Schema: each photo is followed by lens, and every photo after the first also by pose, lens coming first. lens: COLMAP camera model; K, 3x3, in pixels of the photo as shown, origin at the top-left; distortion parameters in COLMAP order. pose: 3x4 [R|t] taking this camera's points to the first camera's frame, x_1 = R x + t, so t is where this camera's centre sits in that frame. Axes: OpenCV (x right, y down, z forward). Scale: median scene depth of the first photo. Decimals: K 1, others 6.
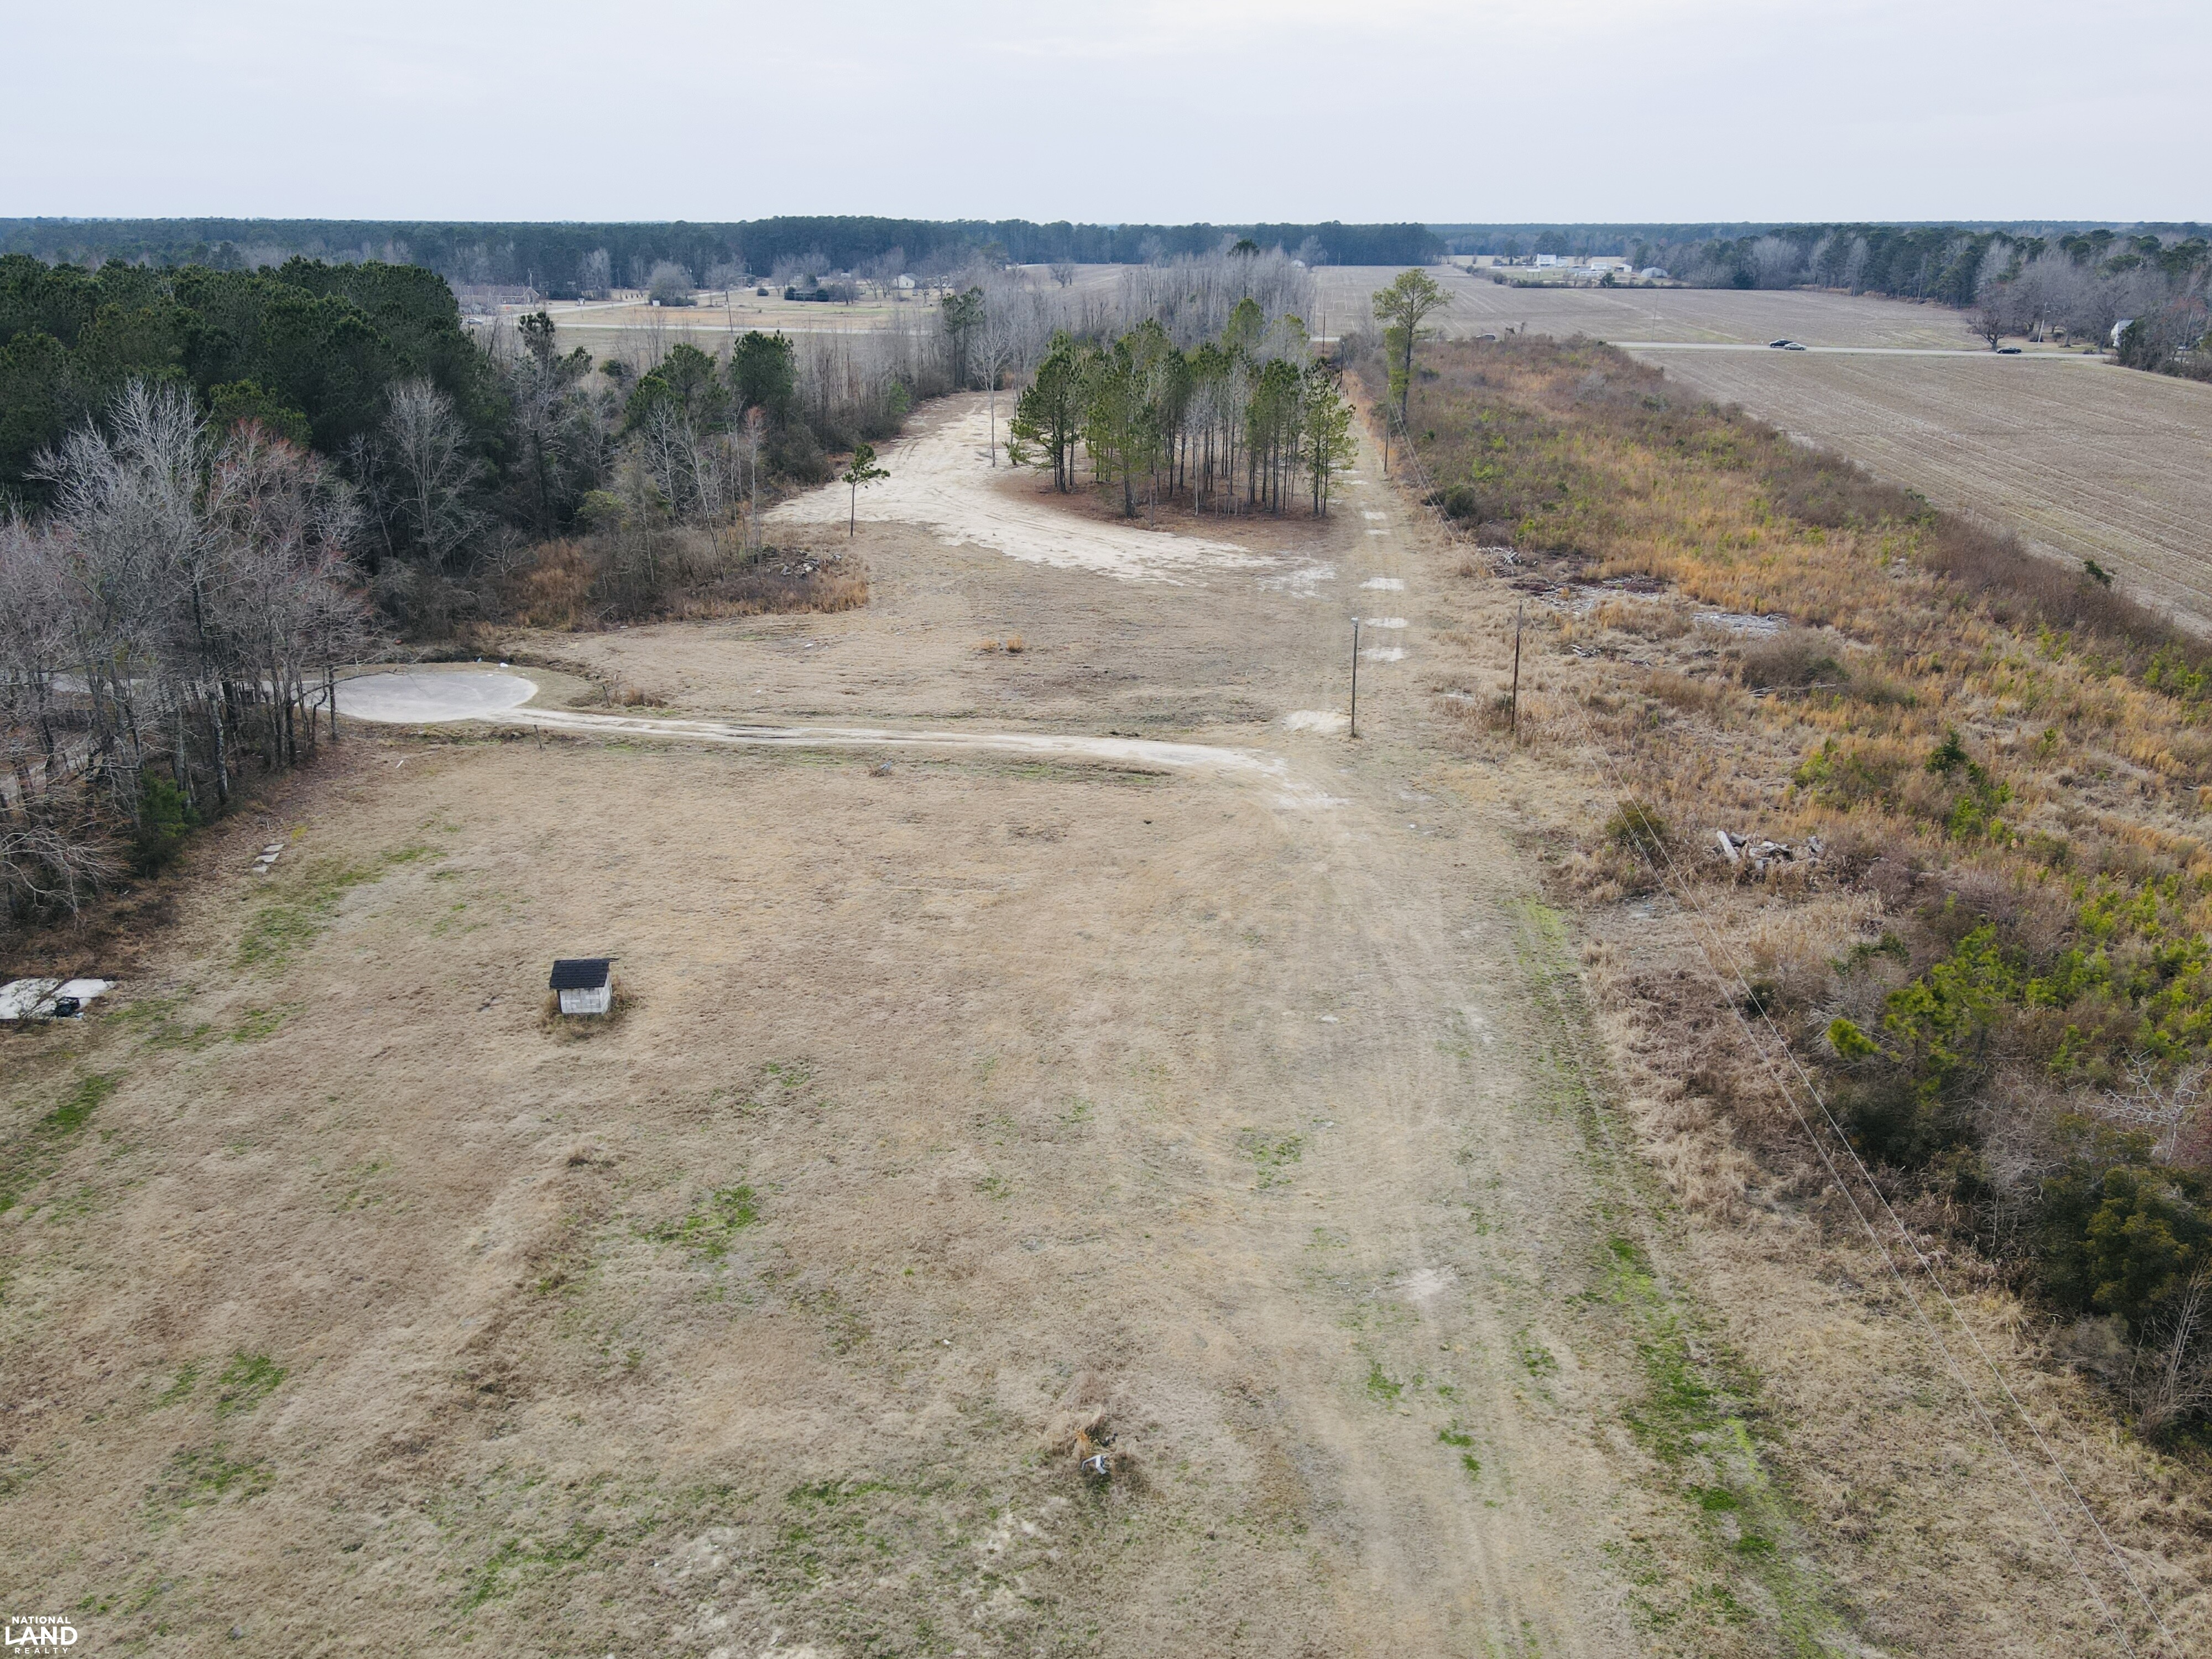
lens RADIAL K [[1607.9, 0, 1106.0], [0, 1607.9, 829.5], [0, 0, 1]] dist [0.018113, 0.003486]
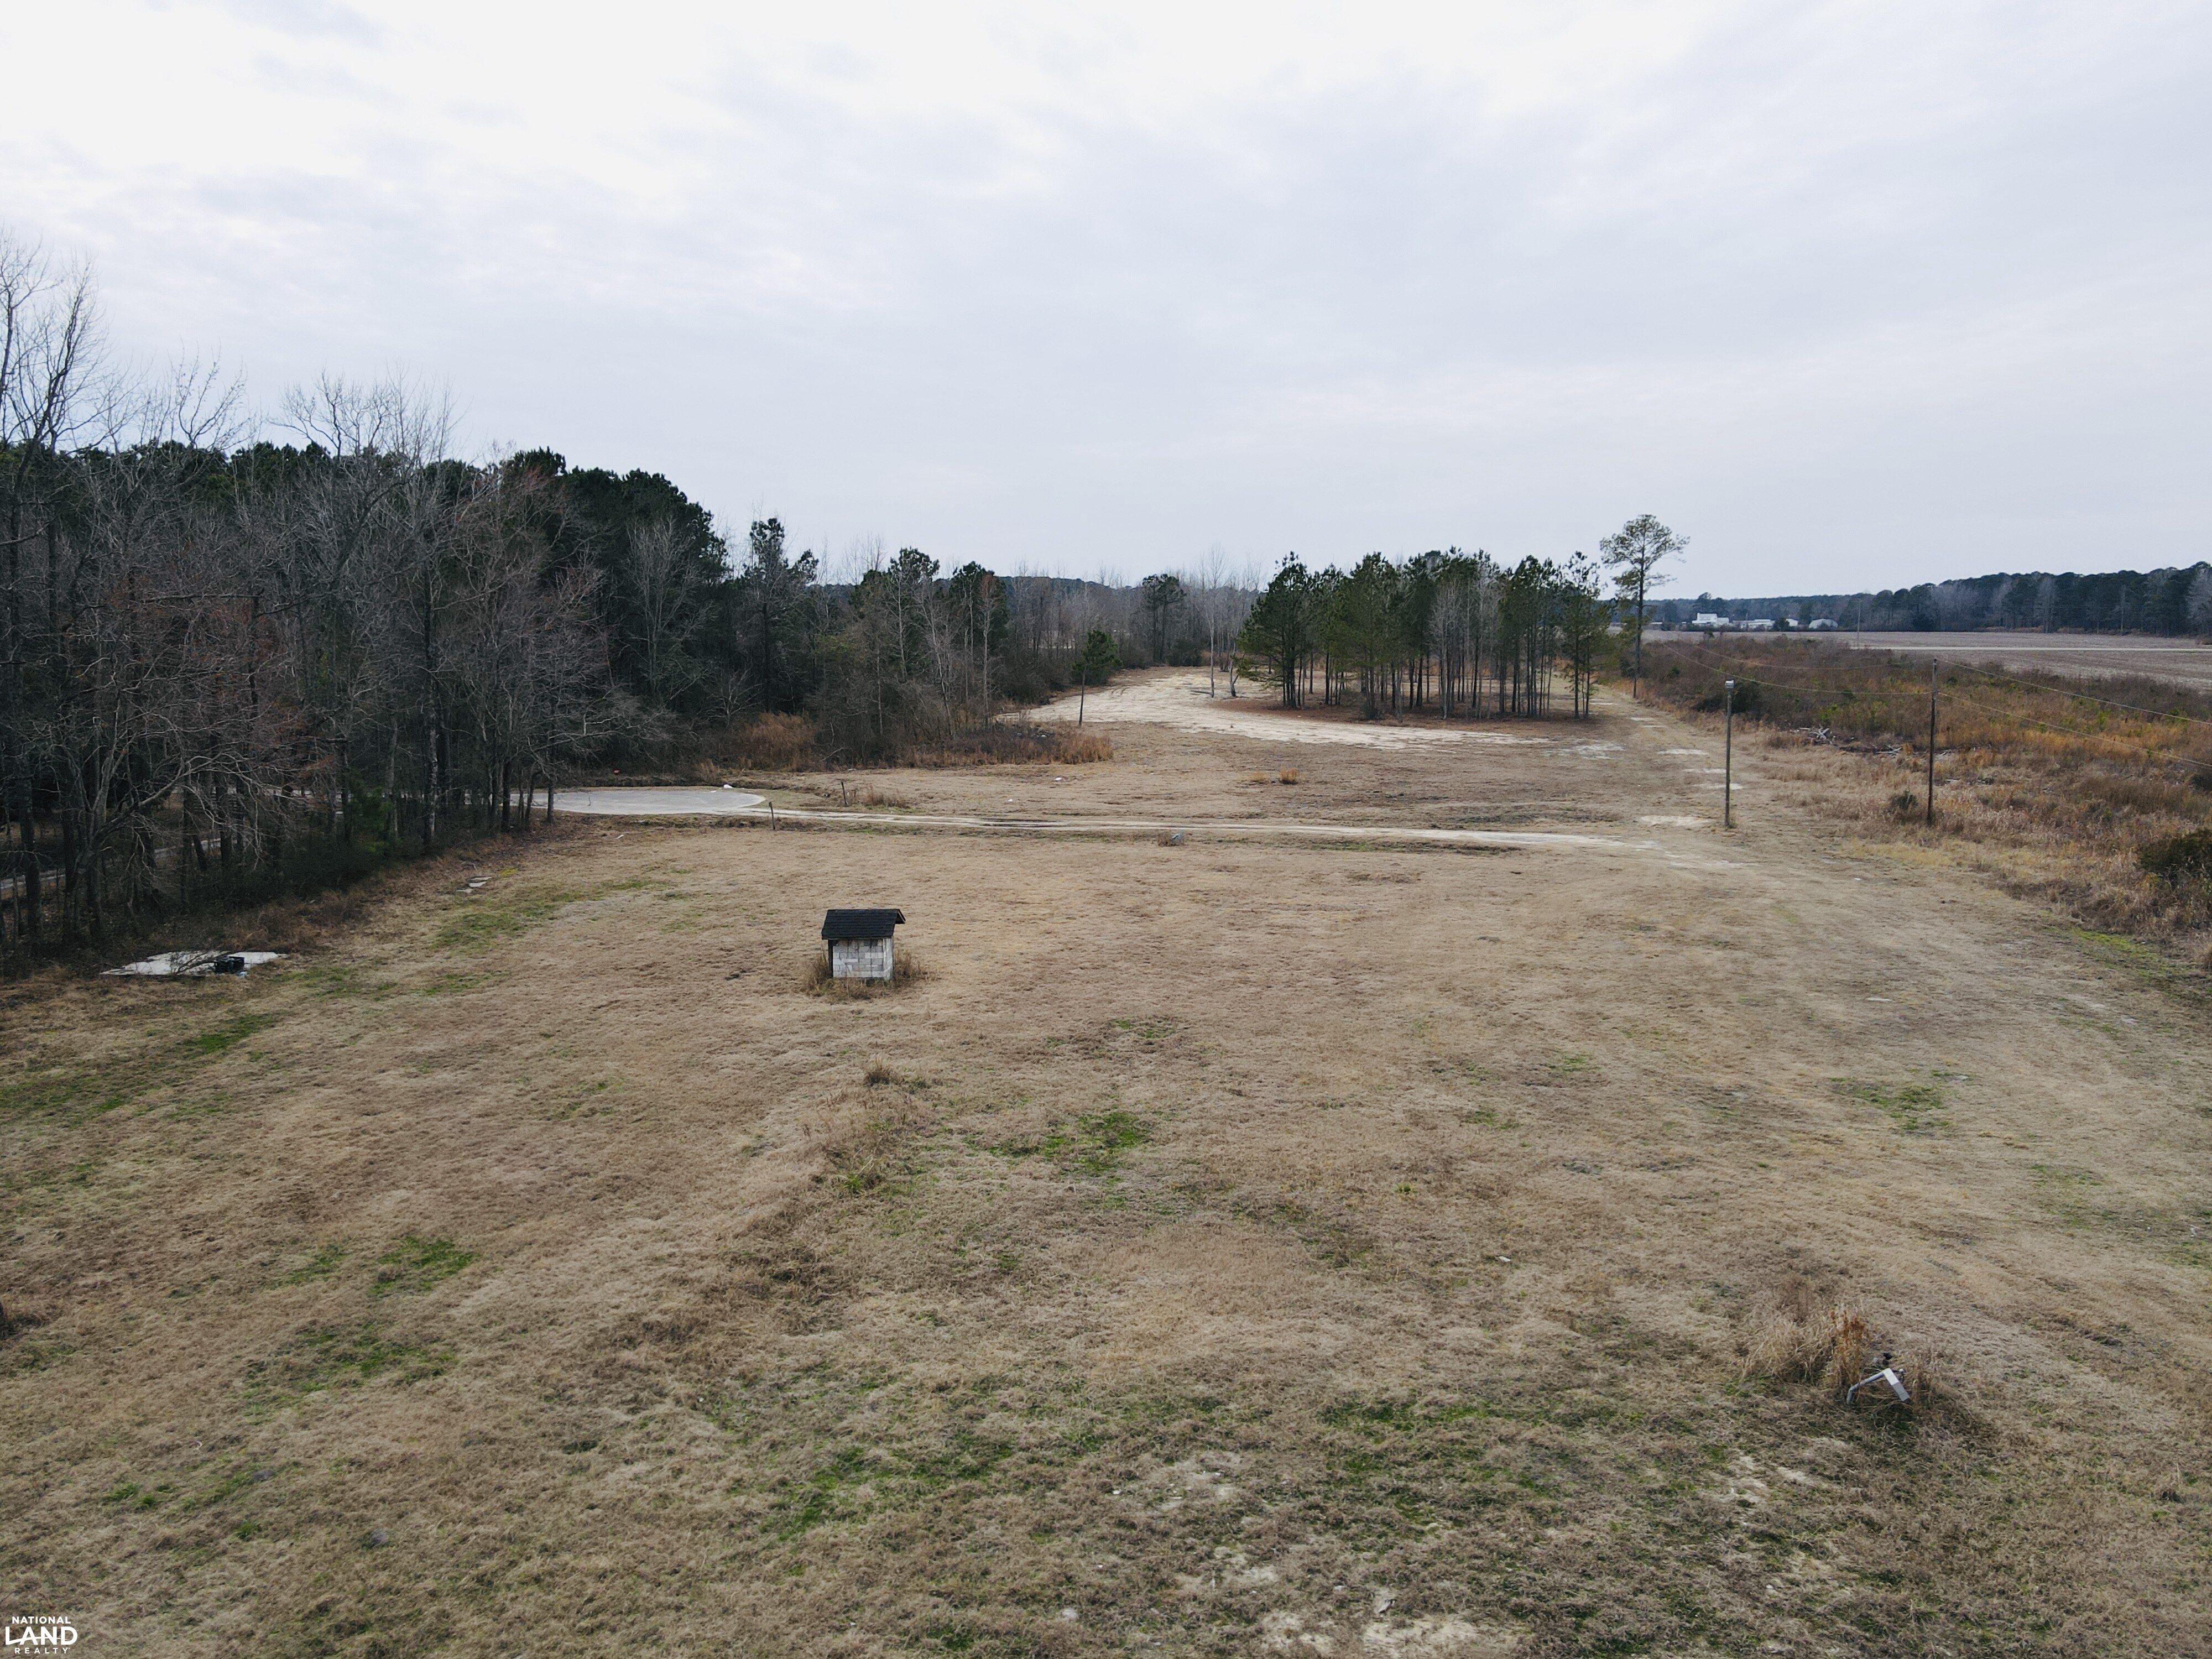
lens RADIAL K [[1617.9, 0, 1106.0], [0, 1617.9, 829.5], [0, 0, 1]] dist [-0.029383, 0.096958]
pose [[0.995846, 0.007257, -0.090761, -0.161397], [-0.027624, 0.973916, -0.225220, 0.248349], [0.086759, 0.226792, 0.970071, 0.290433]]
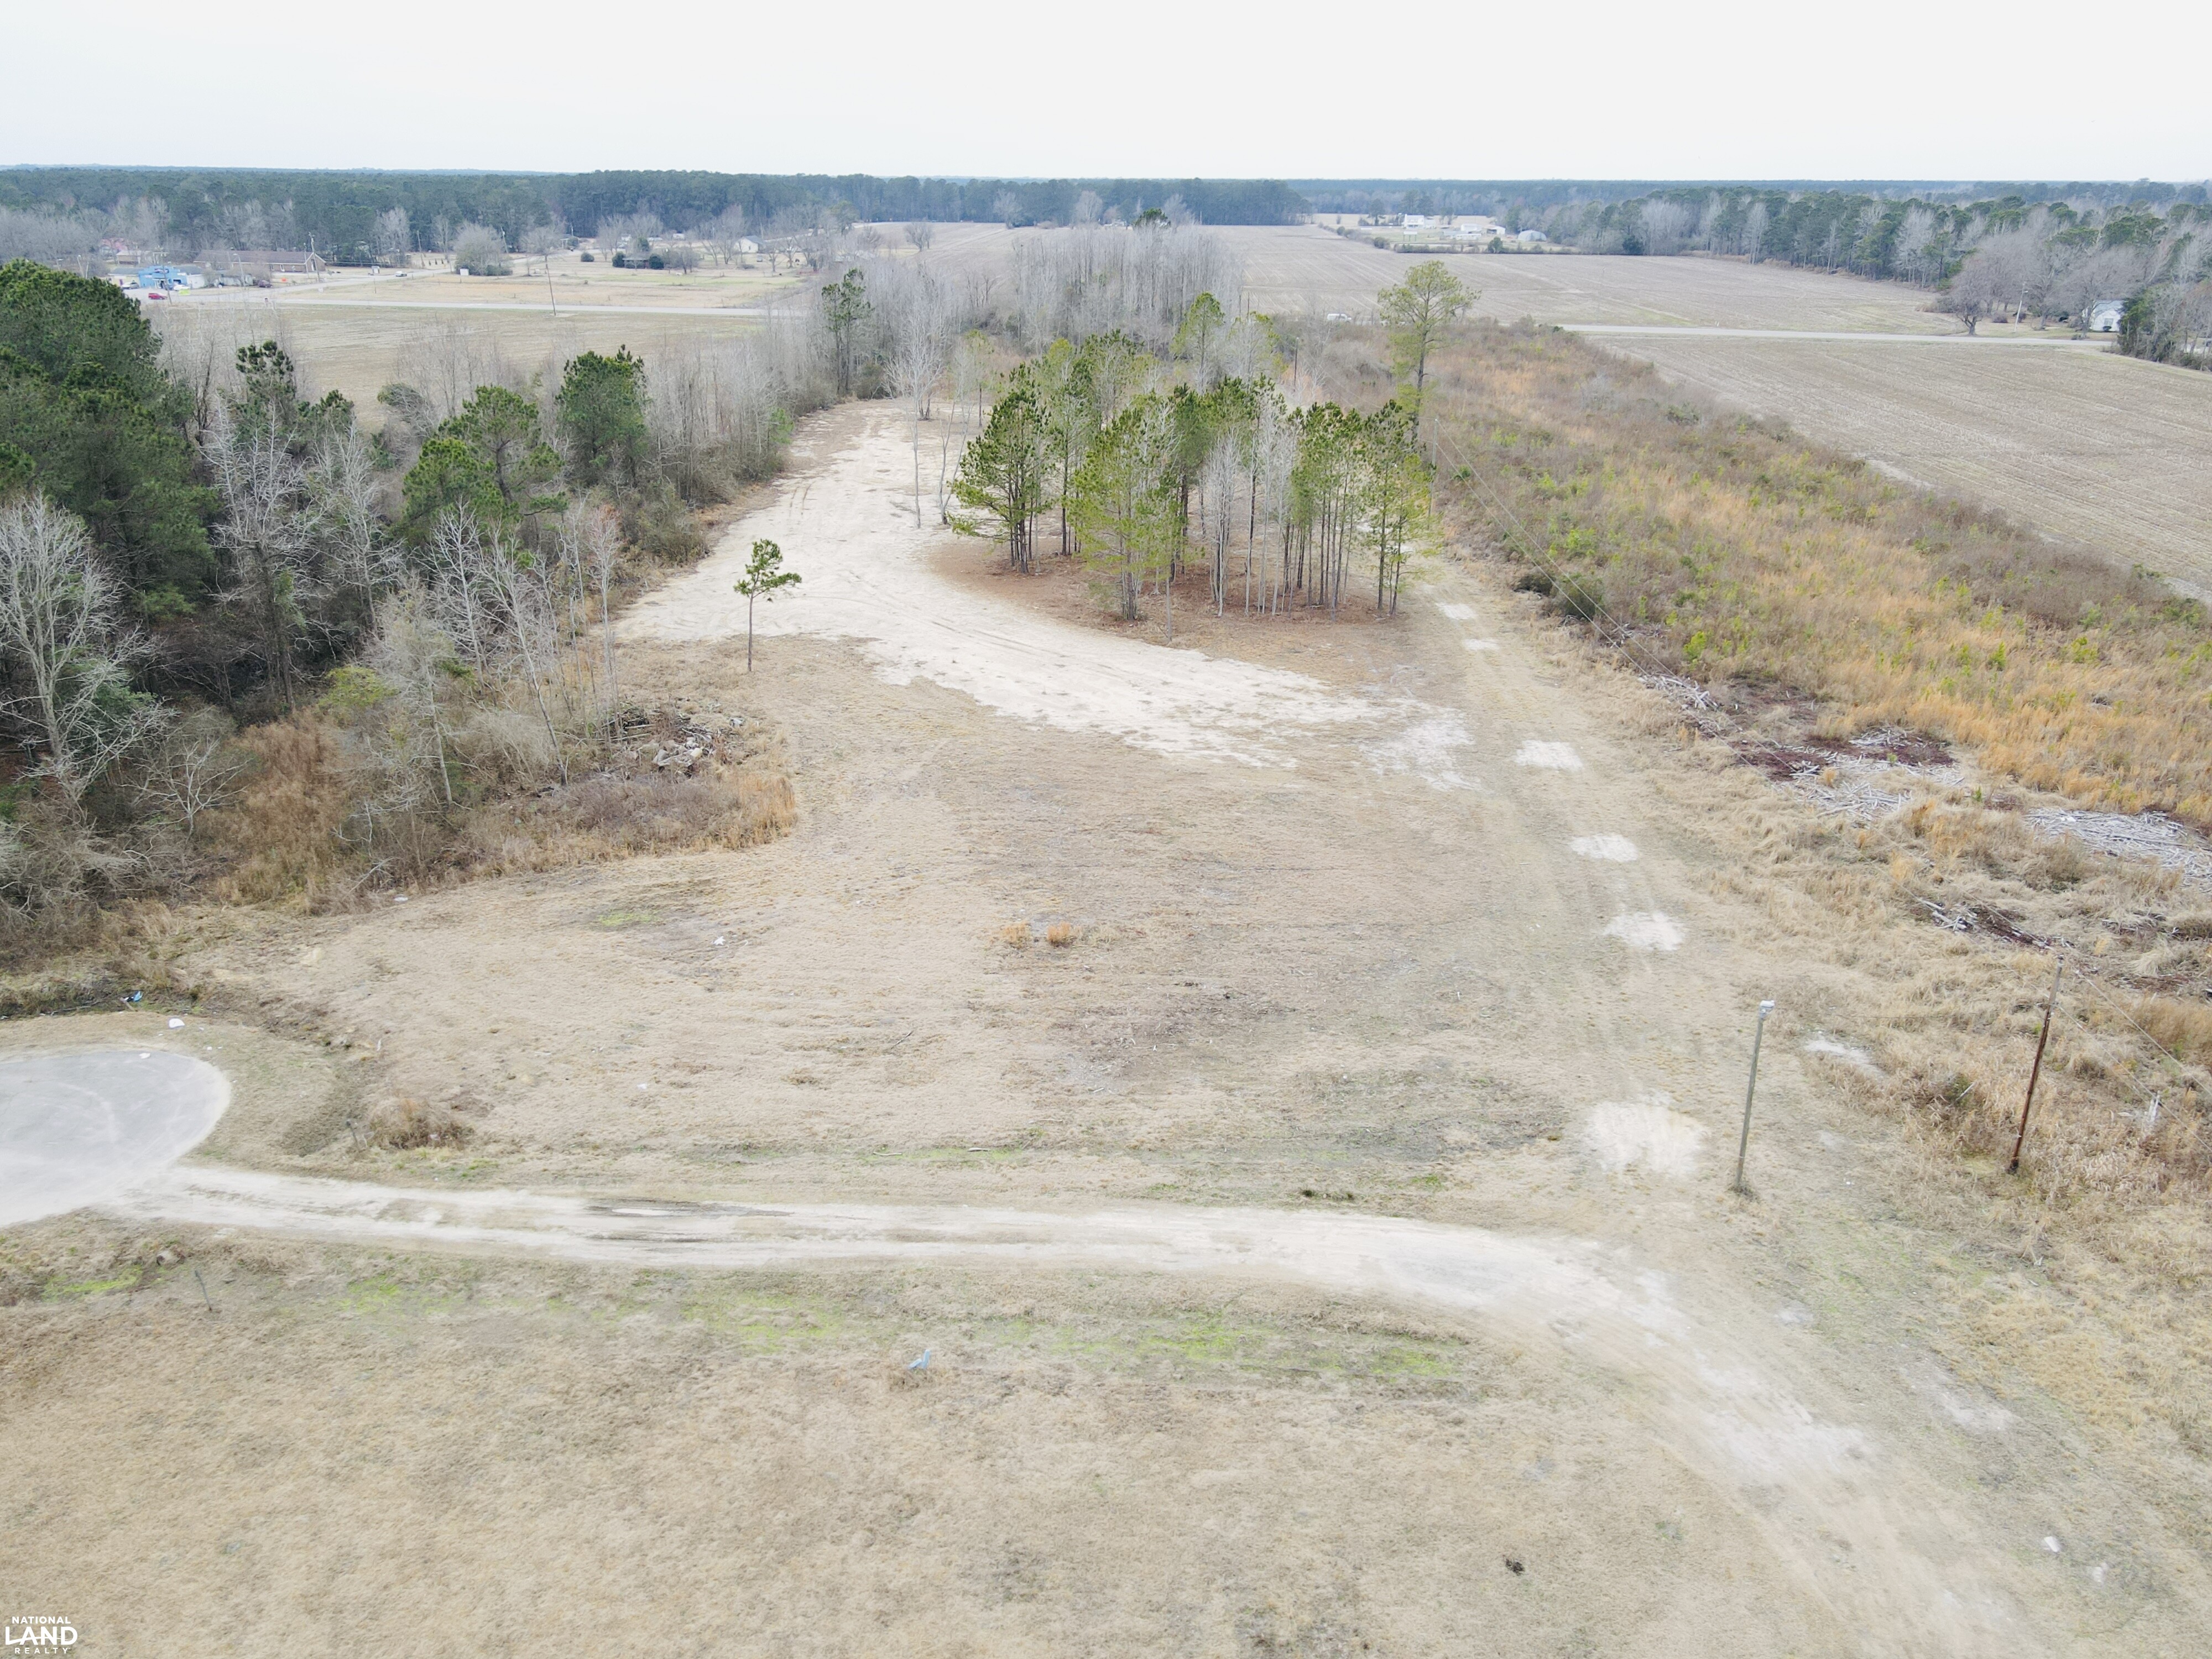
lens RADIAL K [[1607.9, 0, 1106.0], [0, 1607.9, 829.5], [0, 0, 1]] dist [0.018113, 0.003486]
pose [[0.995382, -0.030910, 0.090885, -0.199006], [0.028545, 0.999222, 0.027212, -0.363043], [-0.091655, -0.024492, 0.995490, 0.829912]]
